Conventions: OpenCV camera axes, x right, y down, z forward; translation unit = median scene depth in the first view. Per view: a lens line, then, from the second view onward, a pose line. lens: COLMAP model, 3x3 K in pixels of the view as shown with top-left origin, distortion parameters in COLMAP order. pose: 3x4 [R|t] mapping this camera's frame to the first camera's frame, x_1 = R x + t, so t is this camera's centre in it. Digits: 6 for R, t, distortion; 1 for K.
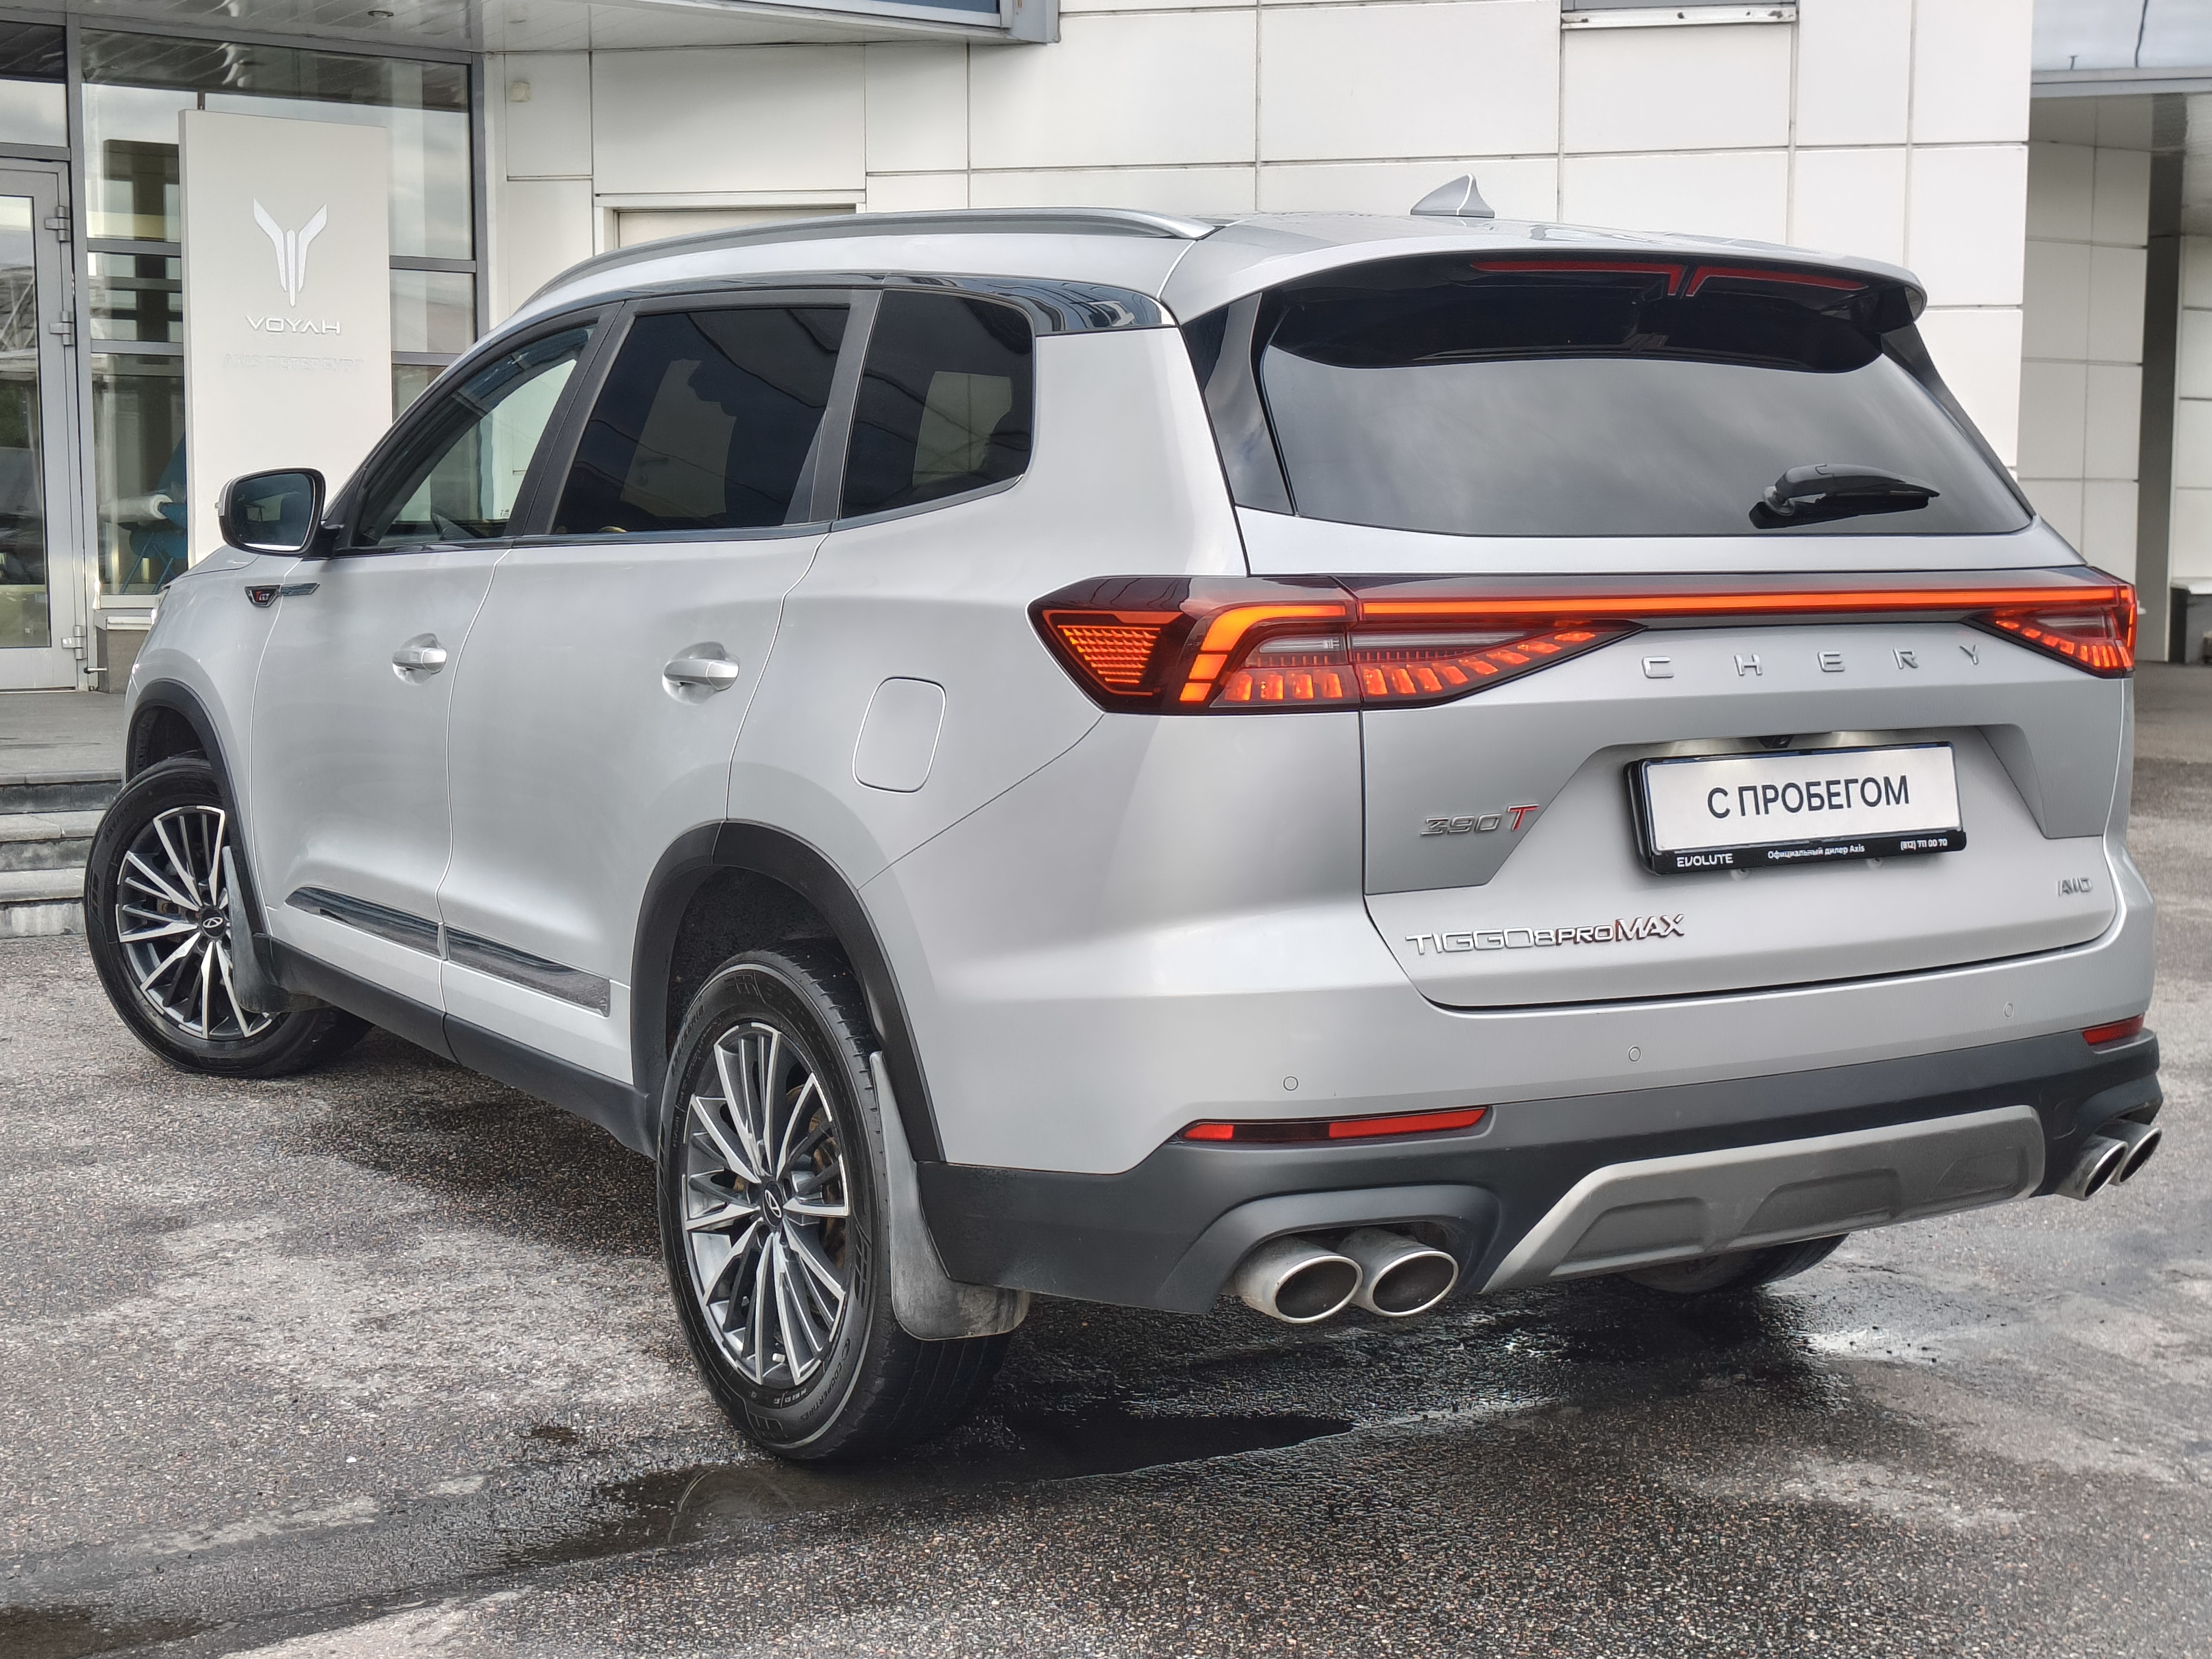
lens RADIAL K [[2986.3, 0, 1104.1], [0, 2986.3, 828.7], [0, 0, 1]] dist [0.028109, 0.000000]
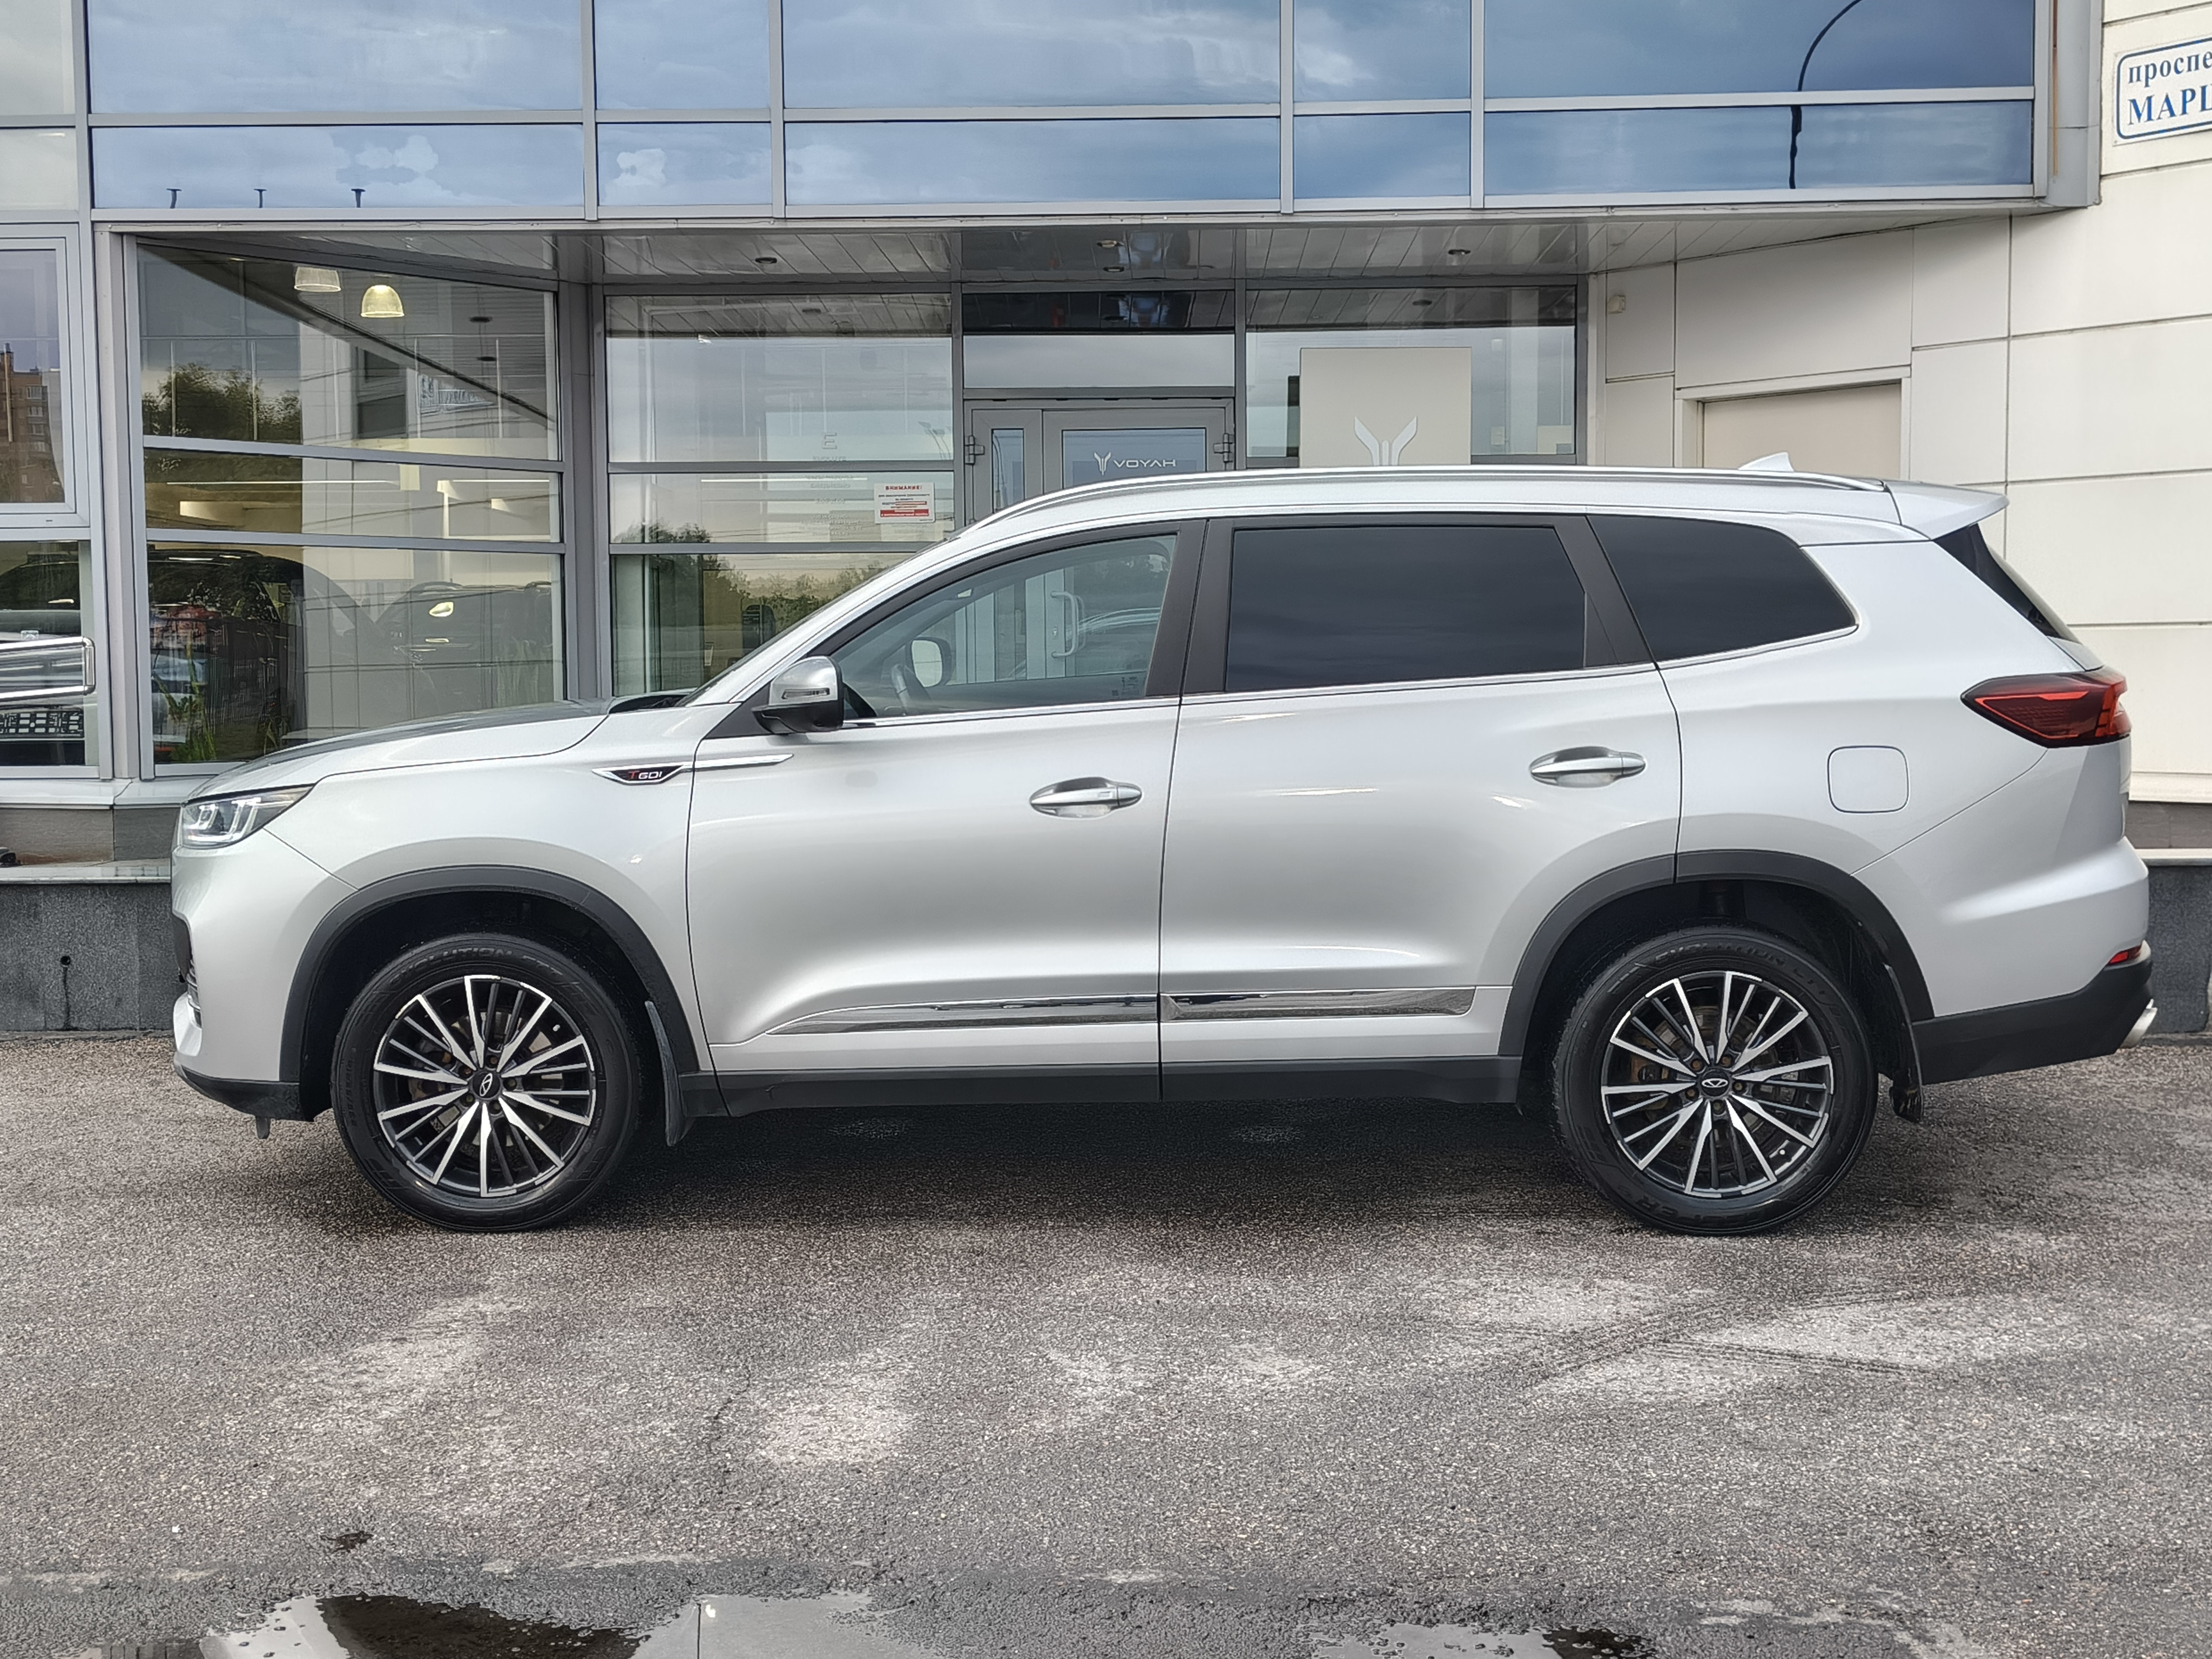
lens RADIAL K [[2468.5, 0, 1122.5], [0, 2468.5, 823.2], [0, 0, 1]] dist [0.003772, 0.000000]
pose [[0.829331, 0.021260, -0.558354, 0.183688], [-0.044036, 0.998655, -0.027383, -0.015848], [0.557020, 0.047297, 0.829151, 0.131577]]
